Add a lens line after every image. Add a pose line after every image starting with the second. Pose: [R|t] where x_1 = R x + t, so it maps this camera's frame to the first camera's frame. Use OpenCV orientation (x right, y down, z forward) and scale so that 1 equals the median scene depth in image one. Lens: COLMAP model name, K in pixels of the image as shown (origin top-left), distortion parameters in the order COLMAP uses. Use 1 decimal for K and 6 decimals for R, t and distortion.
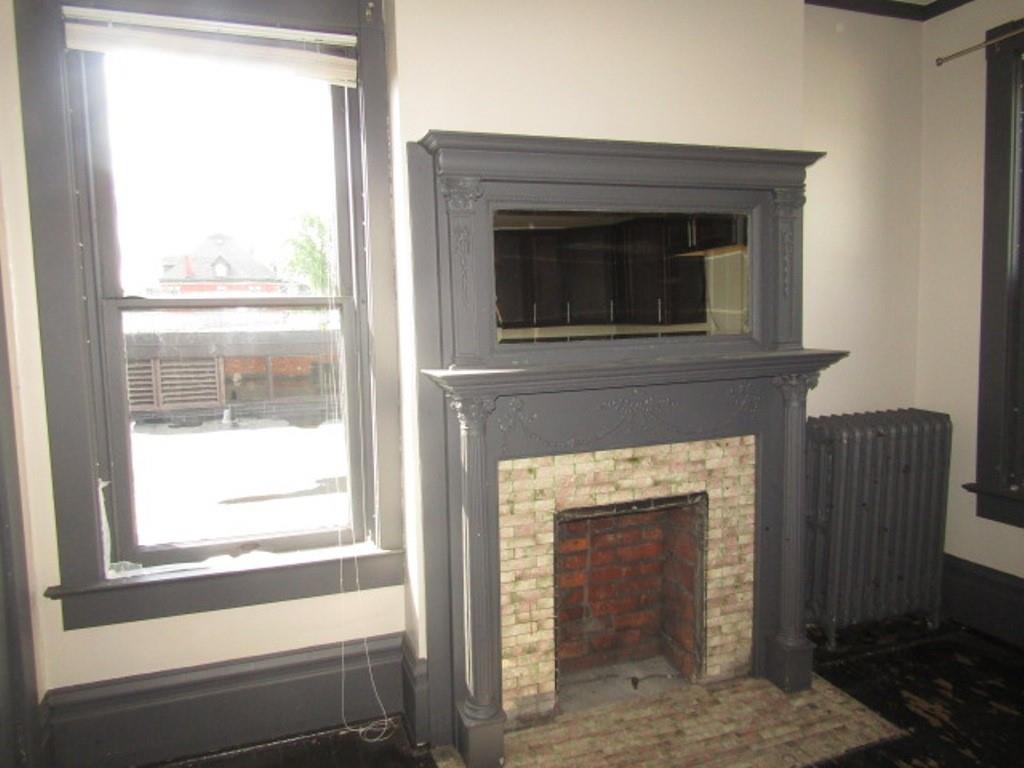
lens RADIAL K [[727.1, 0, 508.4], [0, 727.1, 381.1], [0, 0, 1]] dist [-0.016737, 0.001042]
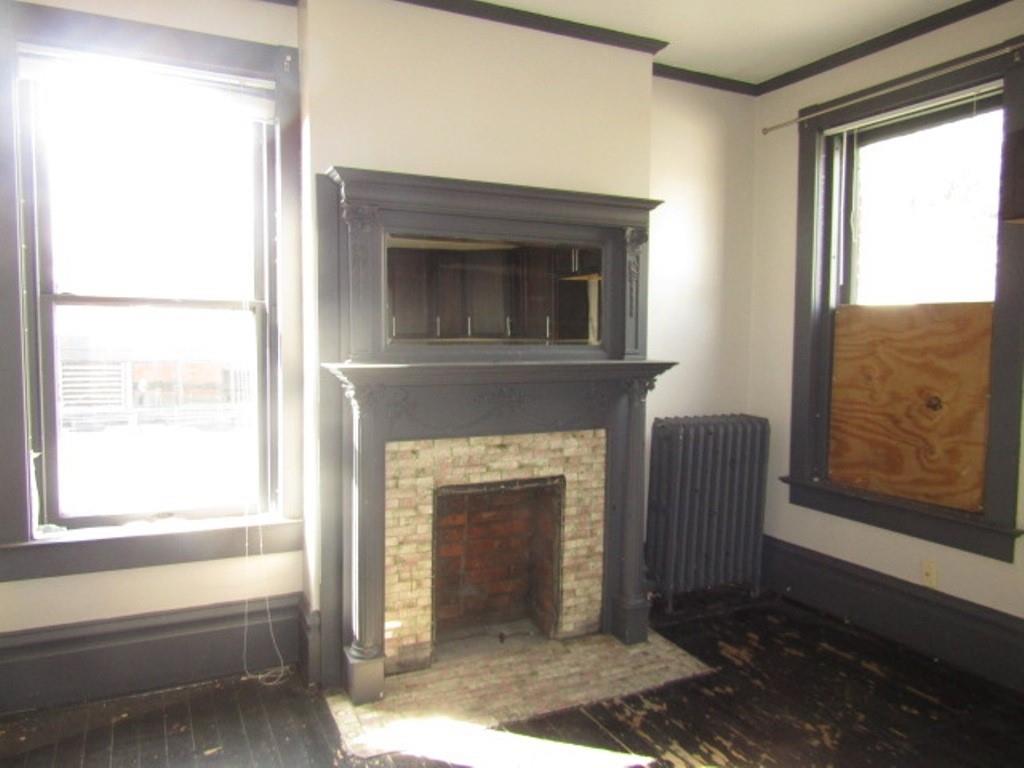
lens RADIAL K [[727.1, 0, 516.9], [0, 727.1, 385.7], [0, 0, 1]] dist [-0.016737, 0.001042]
pose [[0.992257, 0.028607, 0.120863, 0.047490], [-0.026338, 0.999446, -0.020331, 0.031626], [-0.121378, 0.016990, 0.992461, -0.193680]]
